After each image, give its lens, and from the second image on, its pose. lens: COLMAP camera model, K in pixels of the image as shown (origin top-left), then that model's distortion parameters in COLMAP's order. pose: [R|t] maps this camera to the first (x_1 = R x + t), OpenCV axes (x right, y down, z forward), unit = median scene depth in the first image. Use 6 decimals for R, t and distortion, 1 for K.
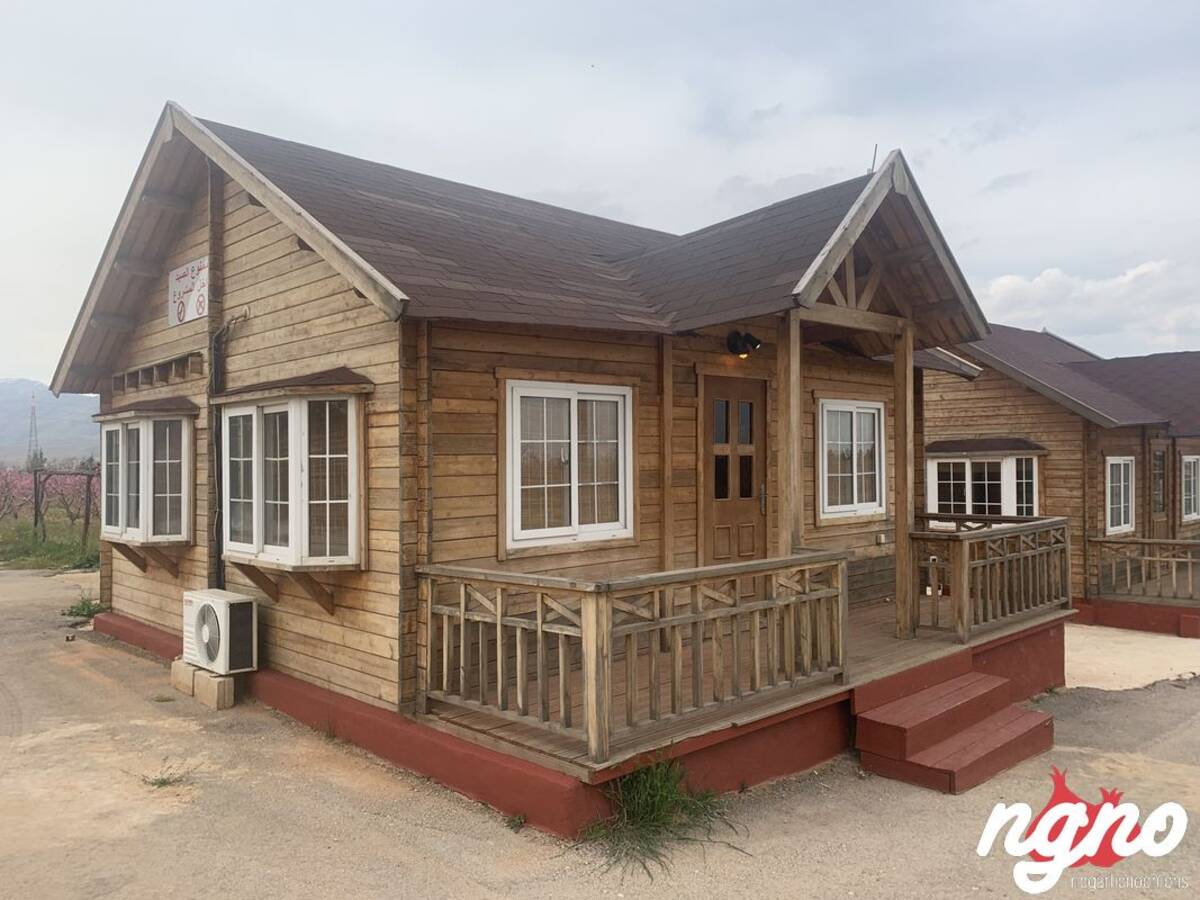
lens RADIAL K [[920.3, 0, 596.7], [0, 920.3, 447.1], [0, 0, 1]] dist [0.031497, -0.034944]
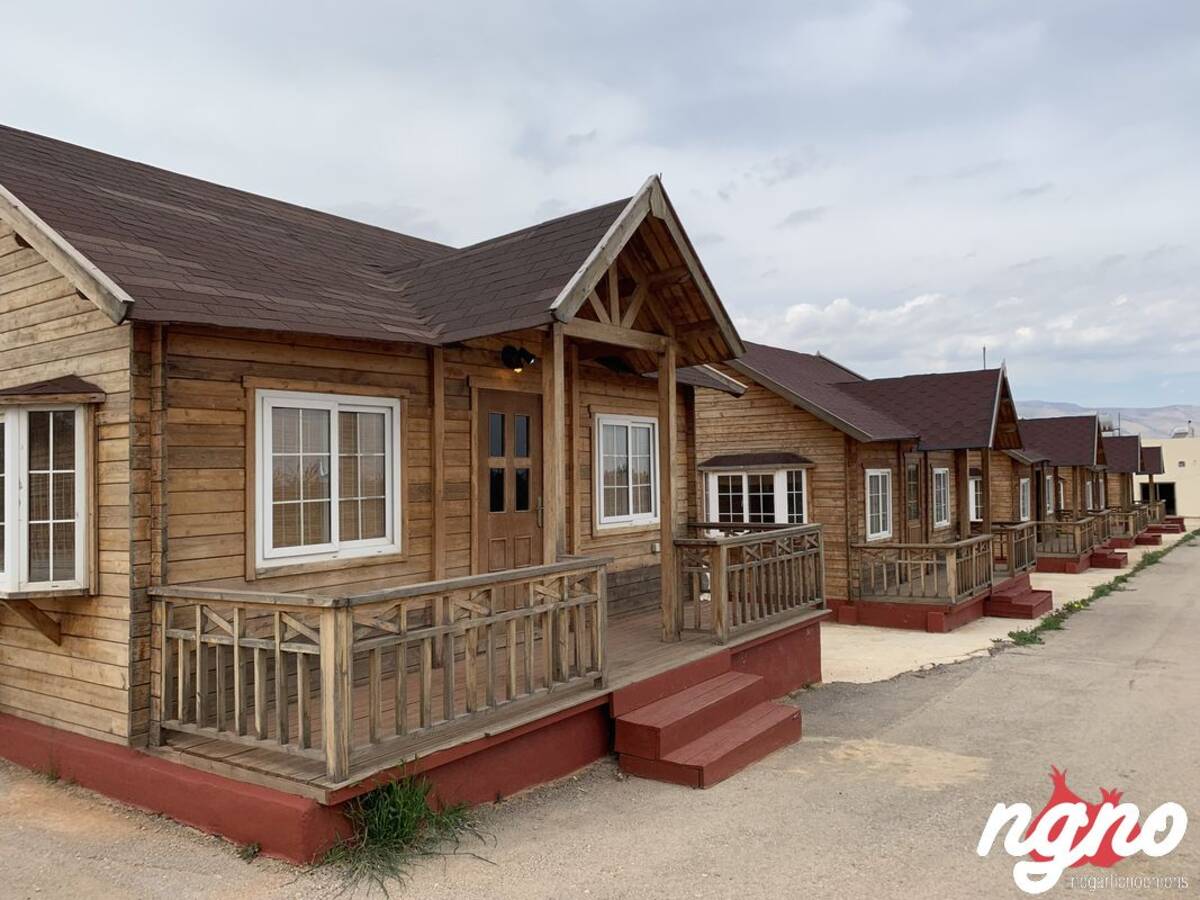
lens RADIAL K [[920.3, 0, 596.9], [0, 920.3, 451.2], [0, 0, 1]] dist [0.031497, -0.034944]
pose [[0.980858, -0.004604, 0.194670, 0.060062], [0.007779, 0.999849, -0.015549, 0.007916], [-0.194569, 0.016766, 0.980746, -0.008286]]
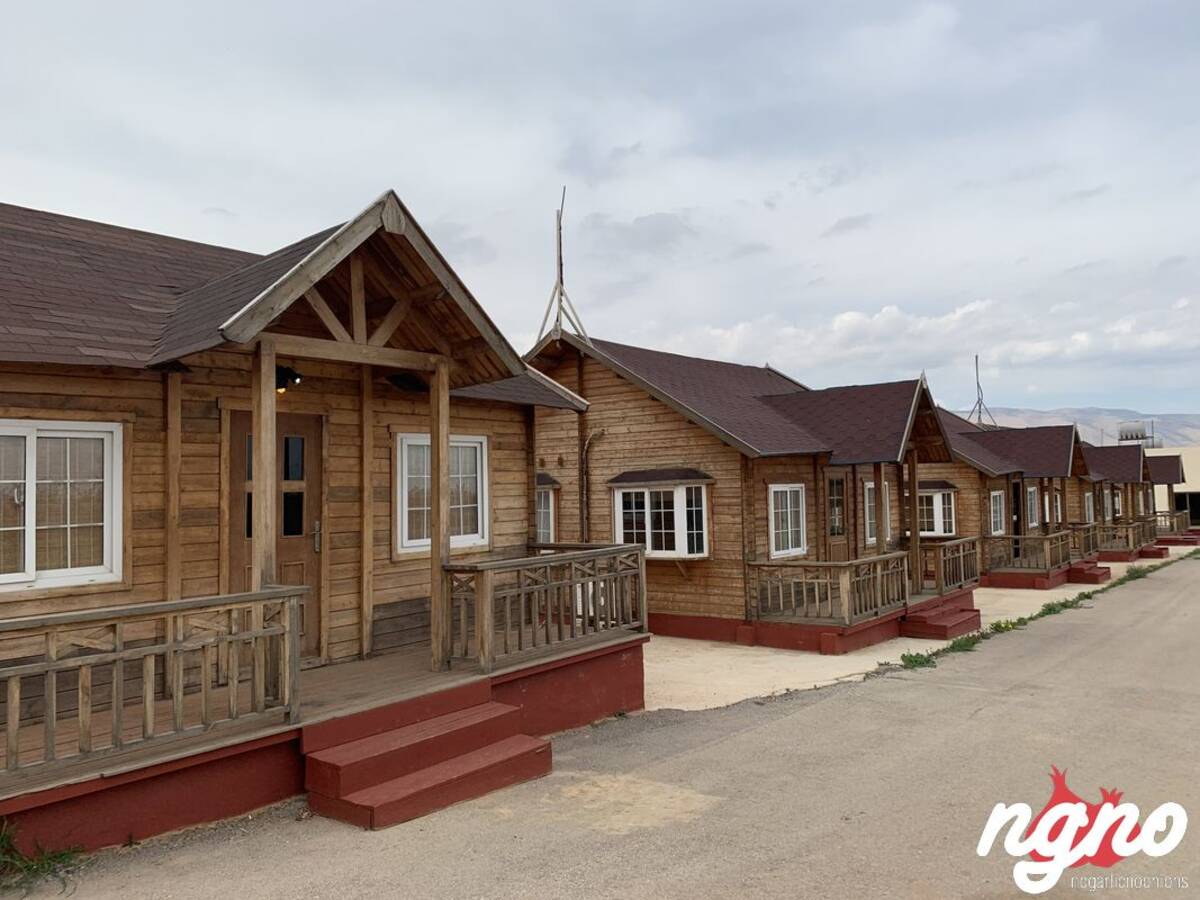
lens RADIAL K [[920.3, 0, 597.1], [0, 920.3, 450.2], [0, 0, 1]] dist [0.031497, -0.034944]
pose [[0.989423, -0.010663, 0.144664, 0.437025], [0.015167, 0.999433, -0.030062, -0.000858], [-0.144261, 0.031938, 0.989024, -0.031205]]
